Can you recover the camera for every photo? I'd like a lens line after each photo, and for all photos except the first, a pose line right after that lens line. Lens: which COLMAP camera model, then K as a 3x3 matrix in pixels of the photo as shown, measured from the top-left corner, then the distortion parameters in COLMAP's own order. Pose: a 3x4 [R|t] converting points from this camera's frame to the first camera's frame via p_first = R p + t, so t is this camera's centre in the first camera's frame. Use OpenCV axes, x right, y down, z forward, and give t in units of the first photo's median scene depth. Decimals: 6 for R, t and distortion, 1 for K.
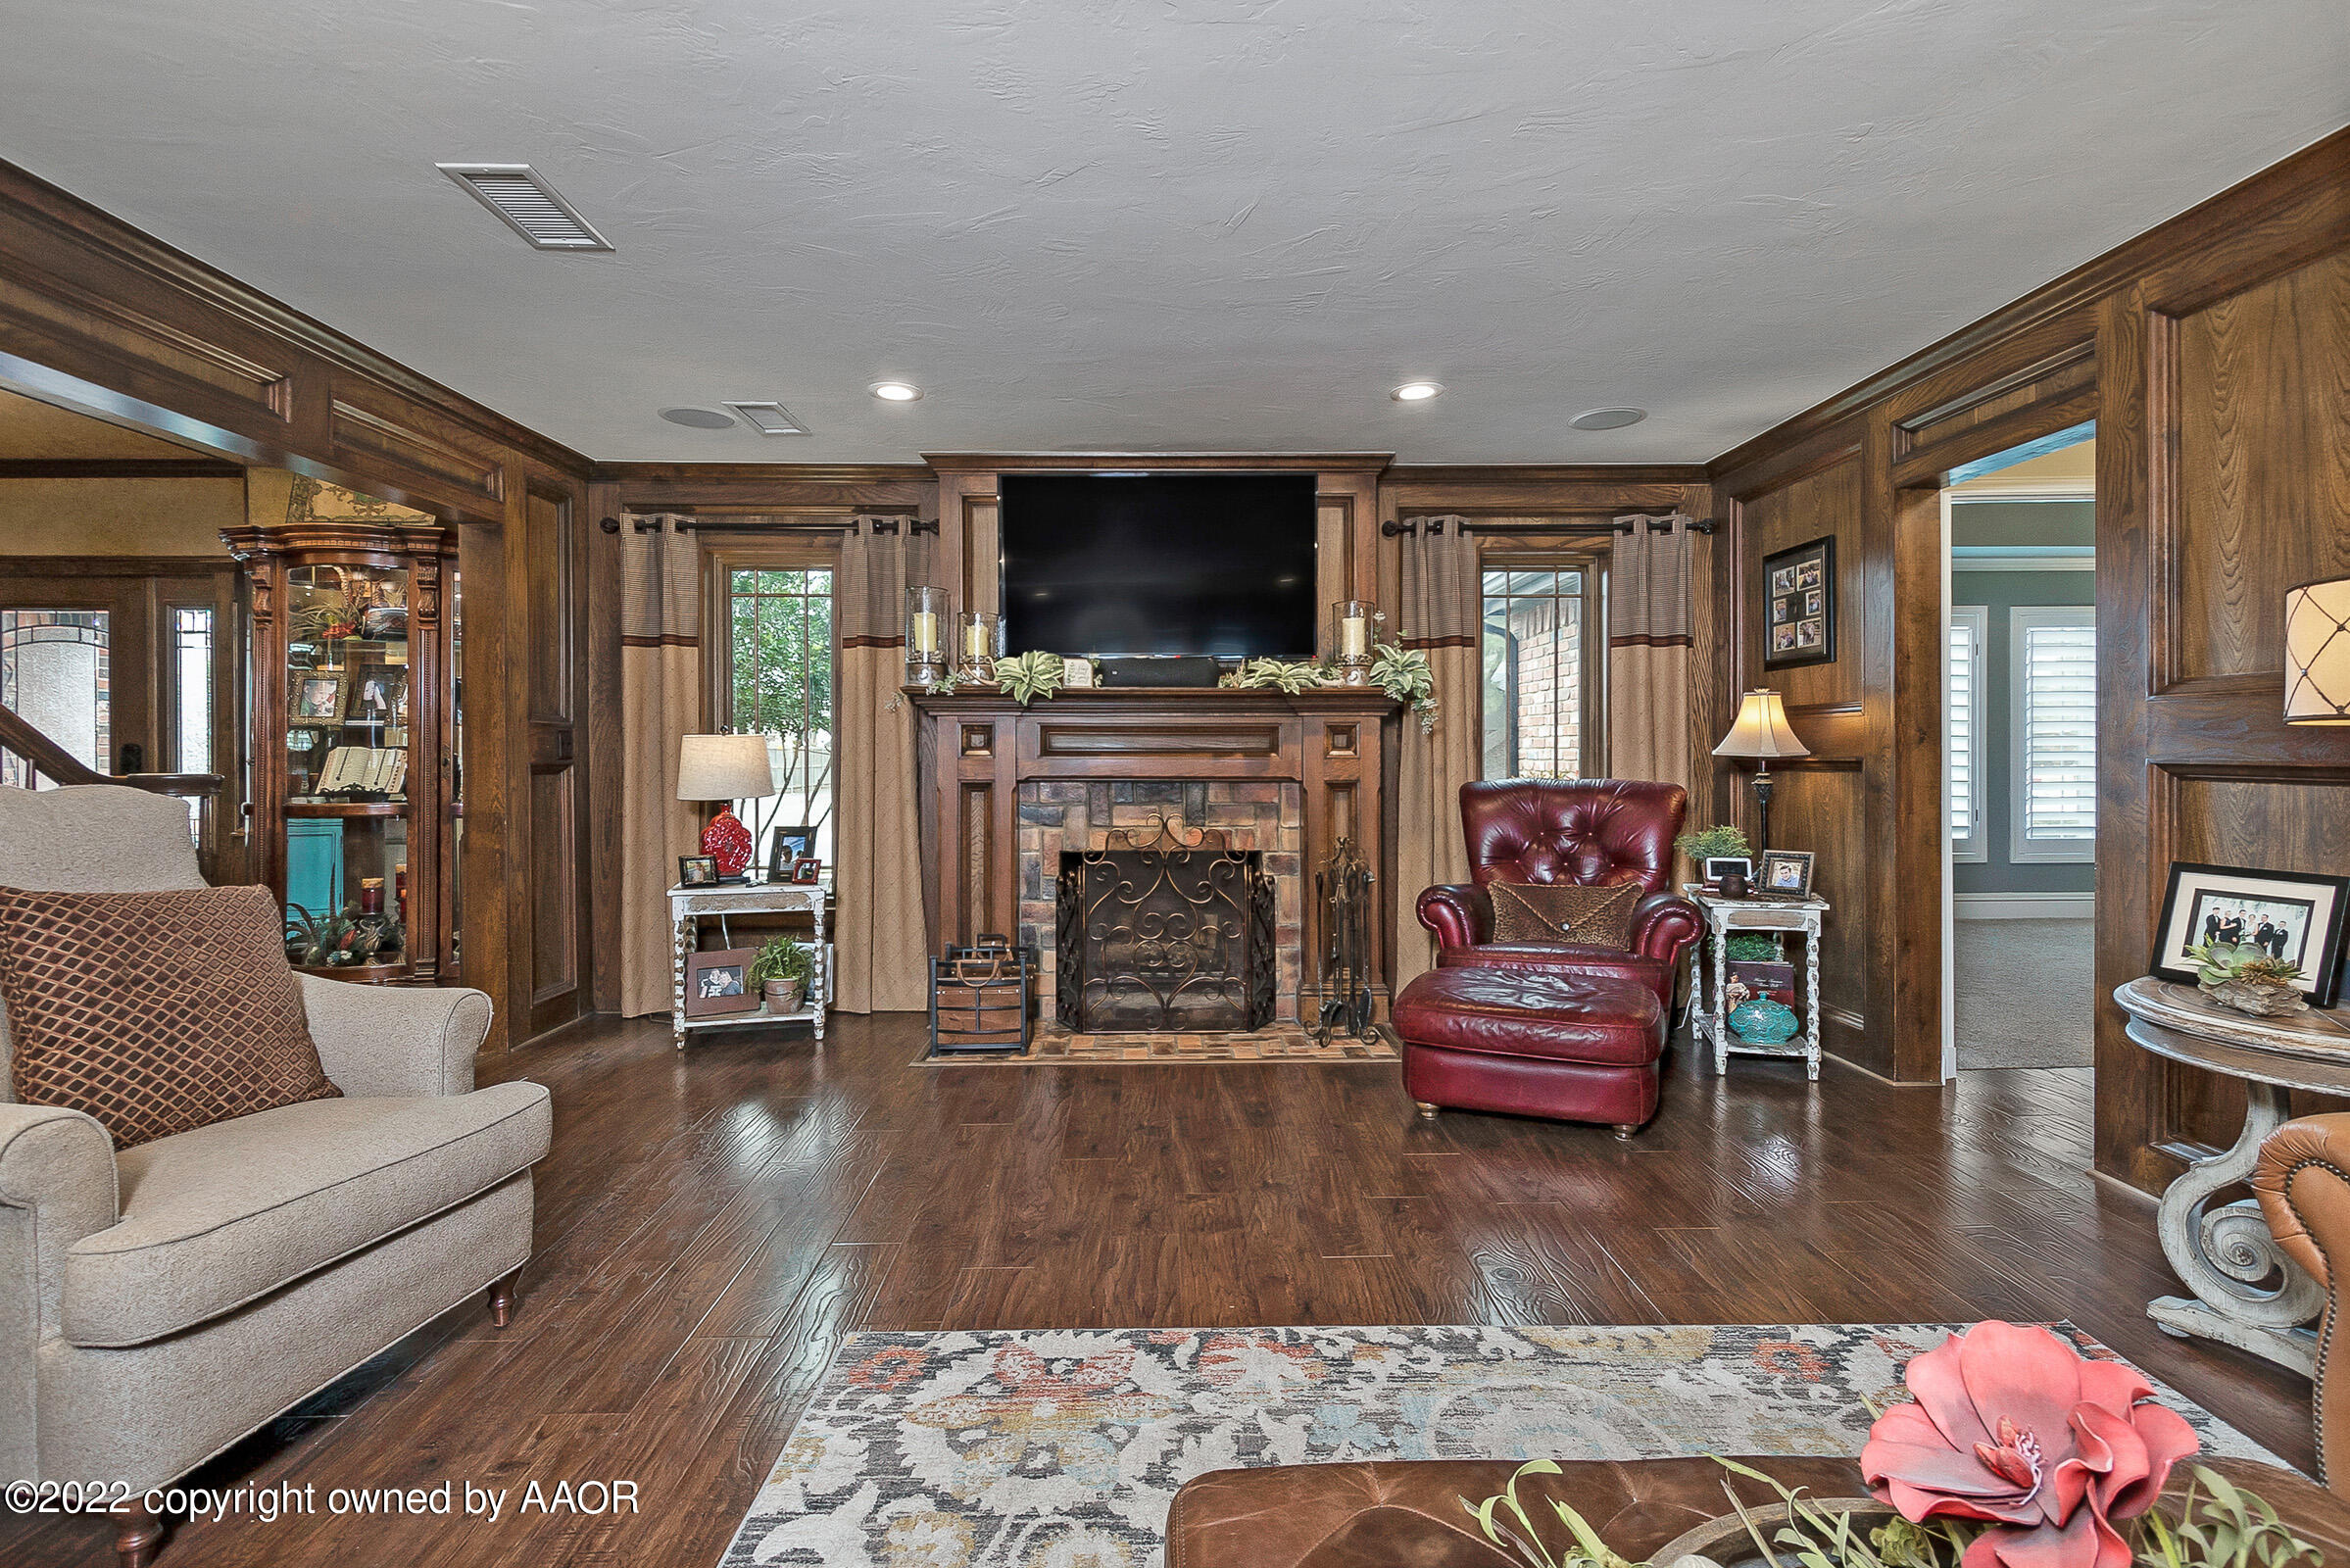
lens RADIAL K [[1157.8, 0, 1177.2], [0, 1157.8, 756.6], [0, 0, 1]] dist [0.006705, -0.000387]
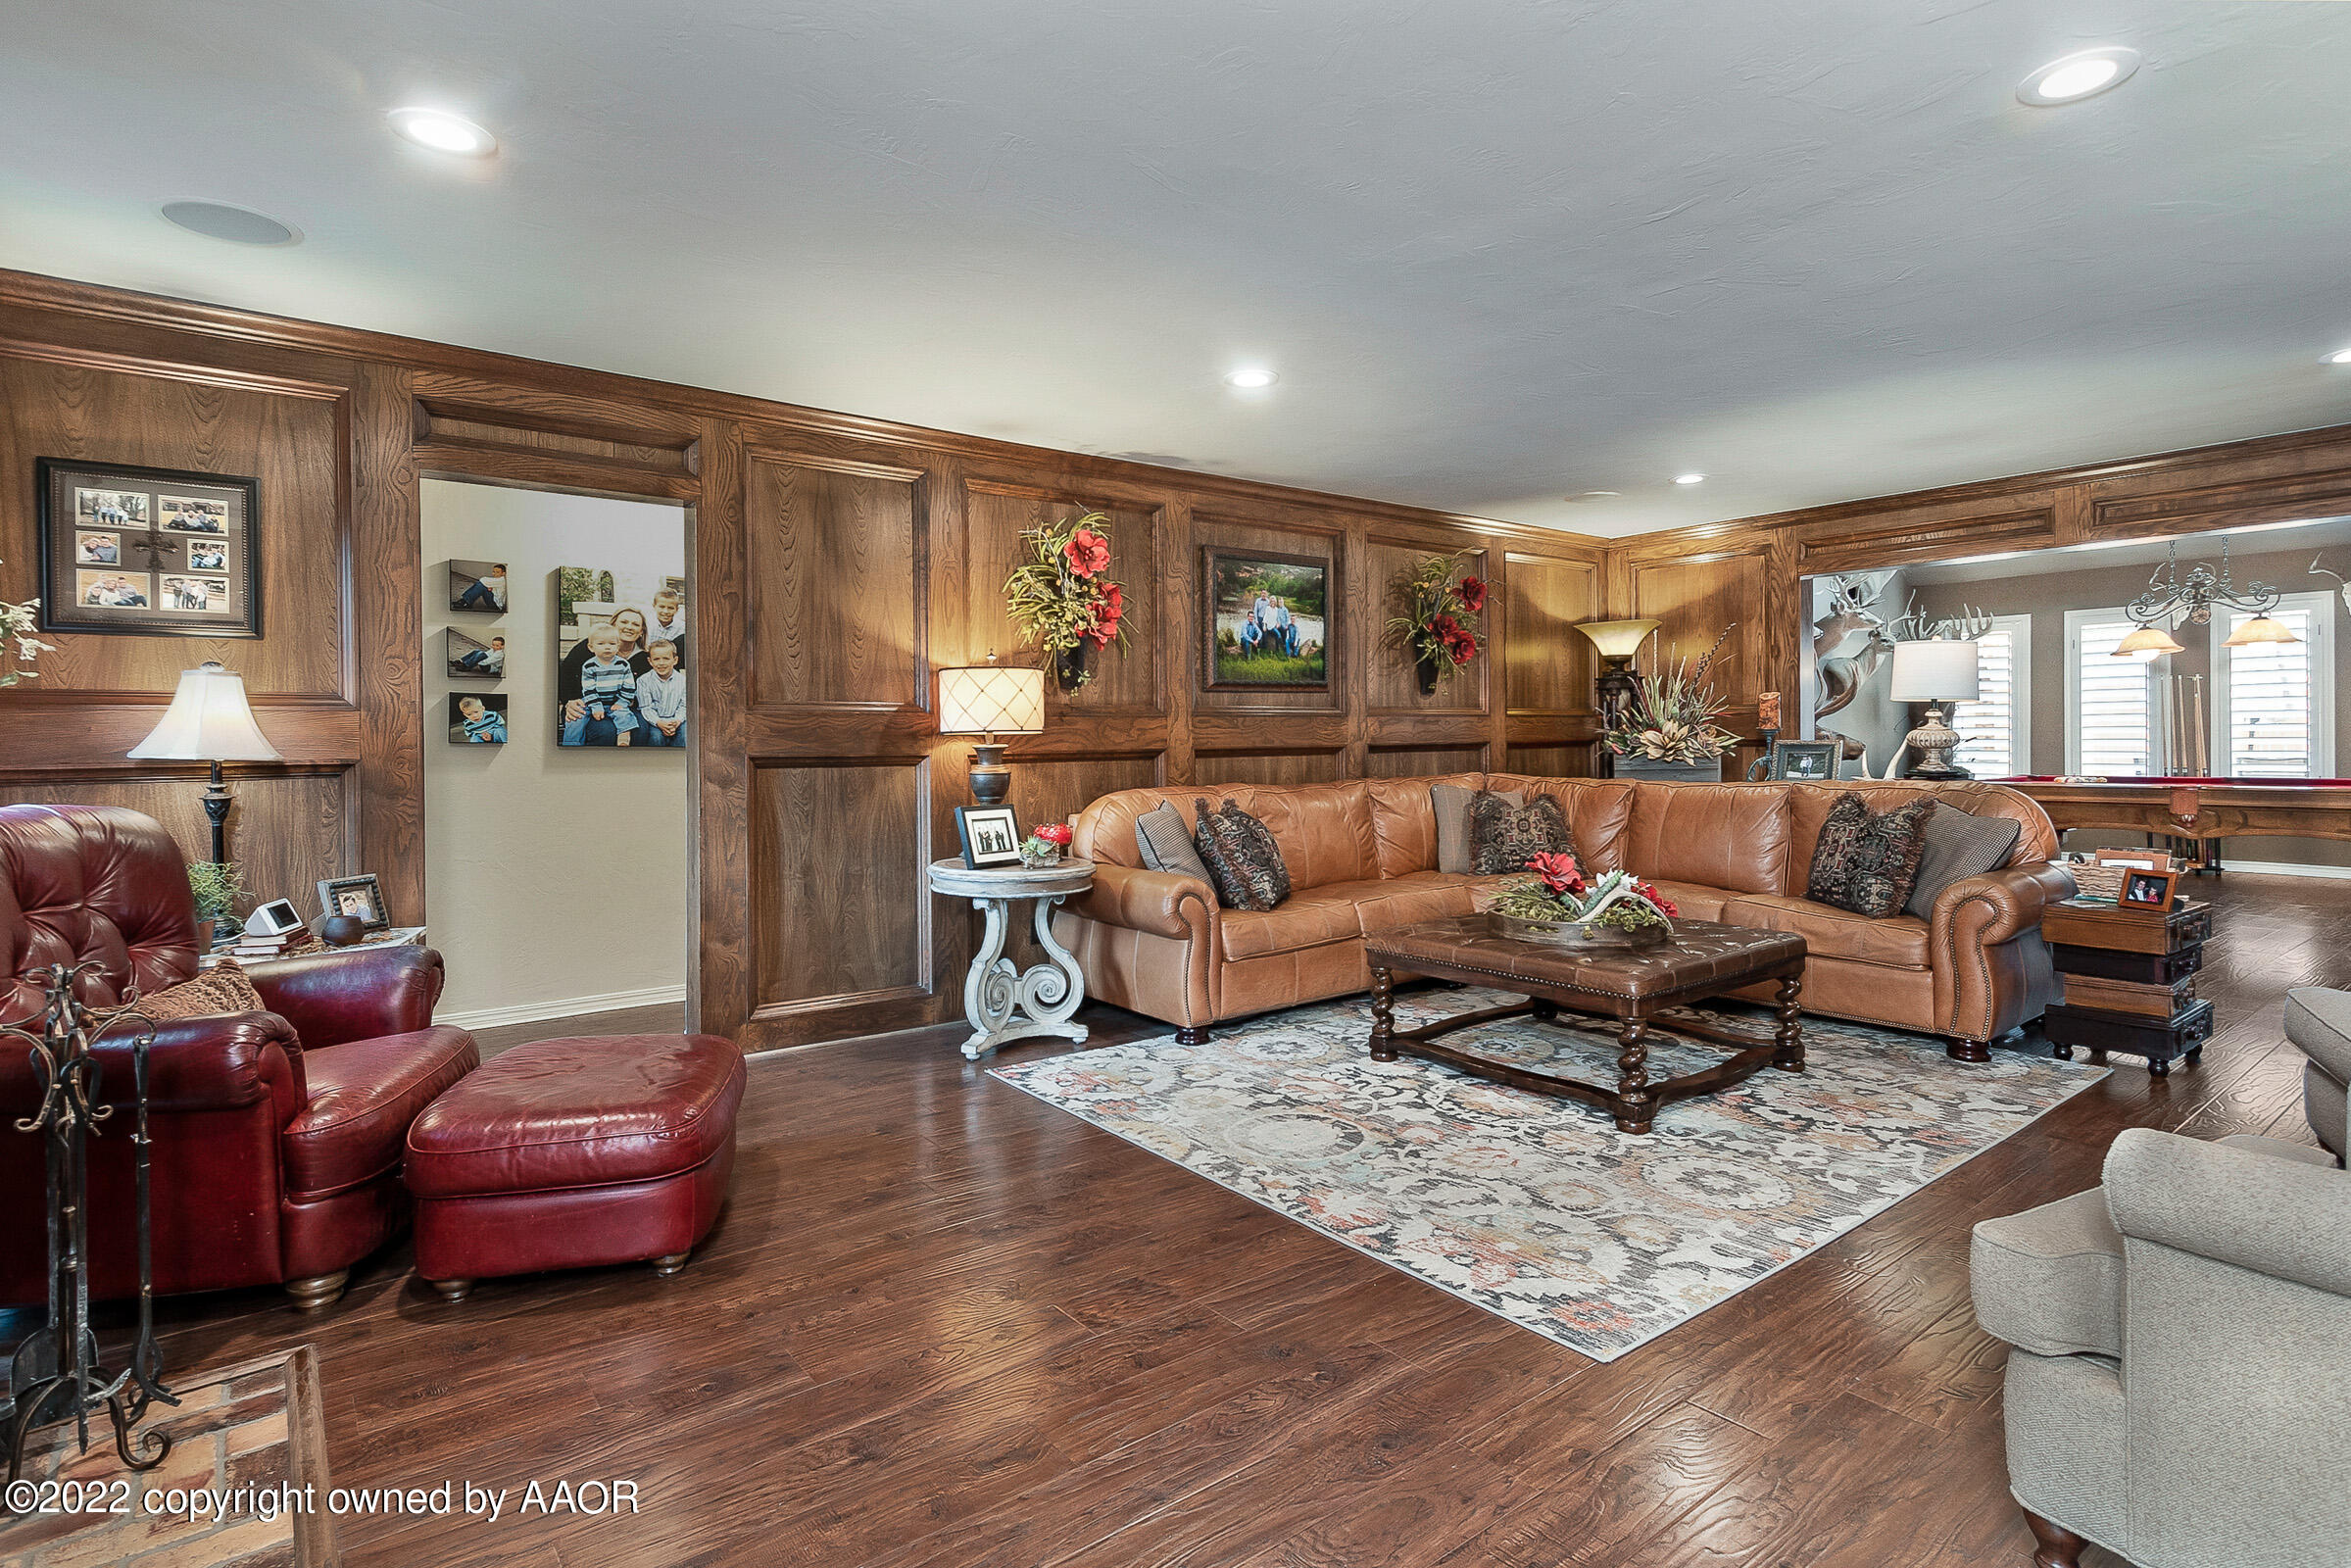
lens RADIAL K [[1158.3, 0, 1177.7], [0, 1158.3, 756.6], [0, 0, 1]] dist [0.006705, -0.000387]
pose [[-0.598211, -0.002928, 0.801333, -0.407455], [0.013175, 0.999822, 0.013489, -0.004751], [-0.801230, 0.018626, -0.598066, 0.900413]]
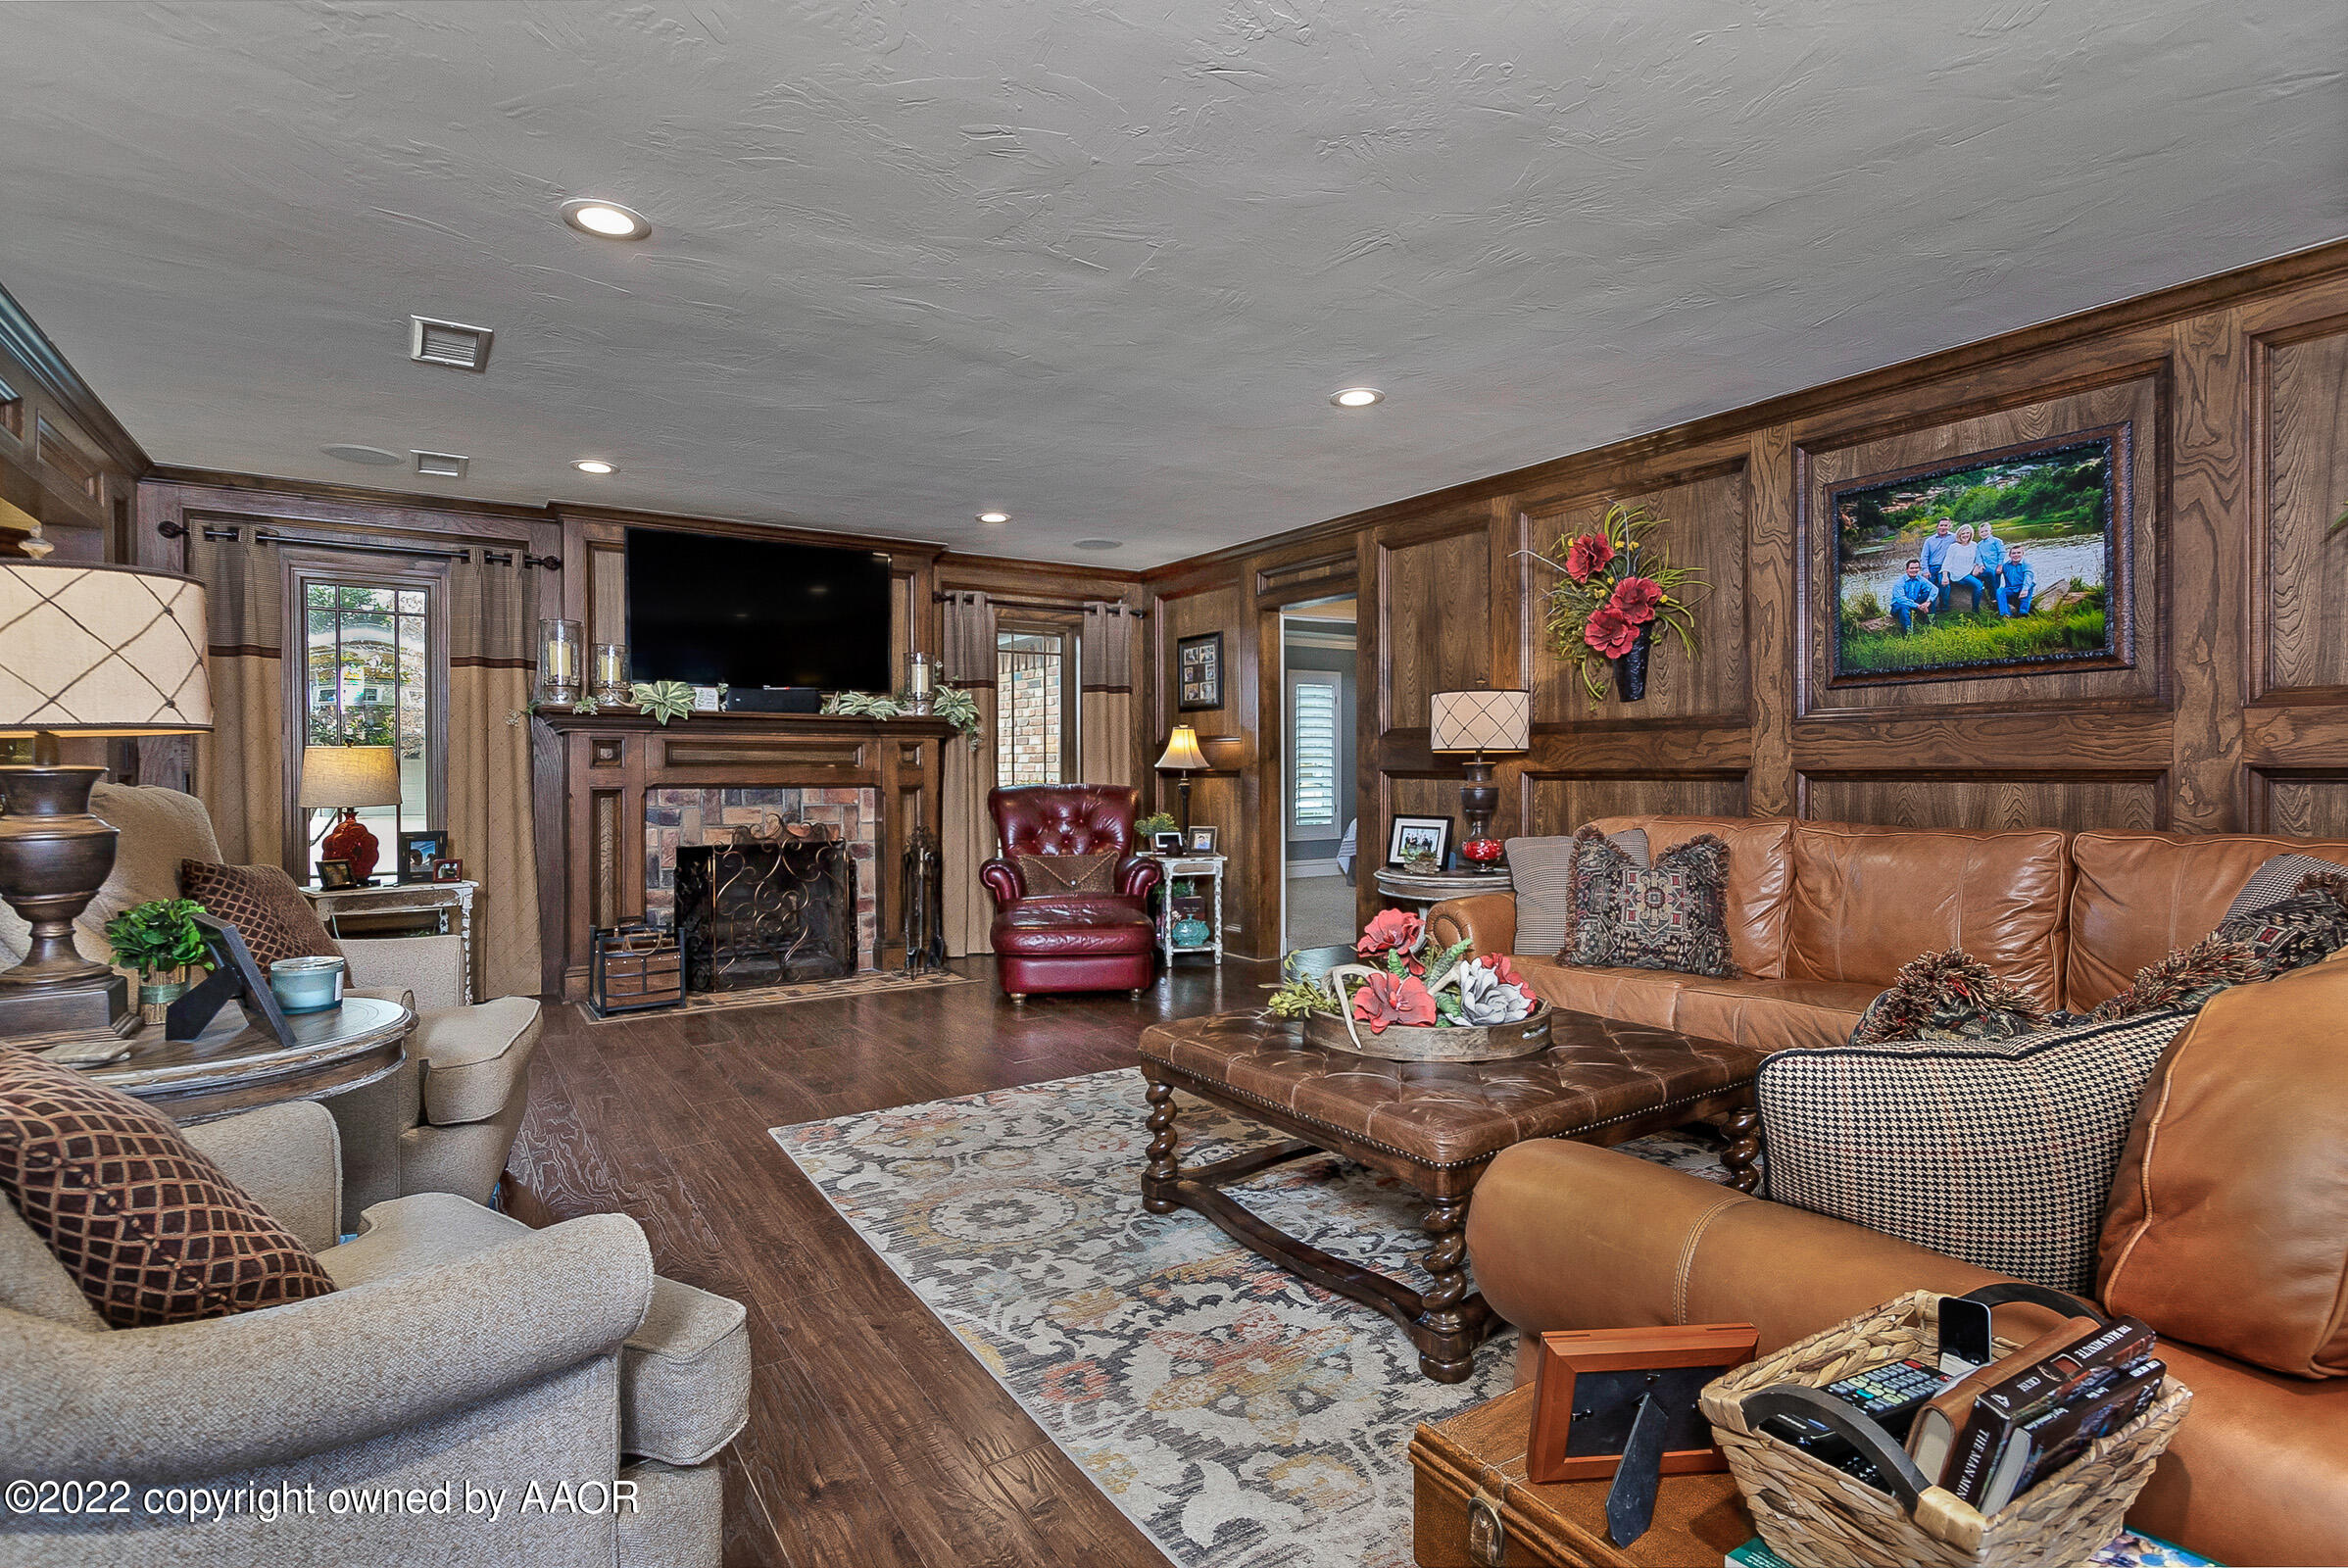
lens RADIAL K [[1169.3, 0, 1201.1], [0, 1169.3, 776.4], [0, 0, 1]] dist [0.017776, -0.000089]
pose [[0.837131, -0.002147, 0.546997, -0.325938], [0.000566, 0.999995, 0.003059, 0.005938], [-0.547001, -0.002251, 0.837129, -0.322870]]
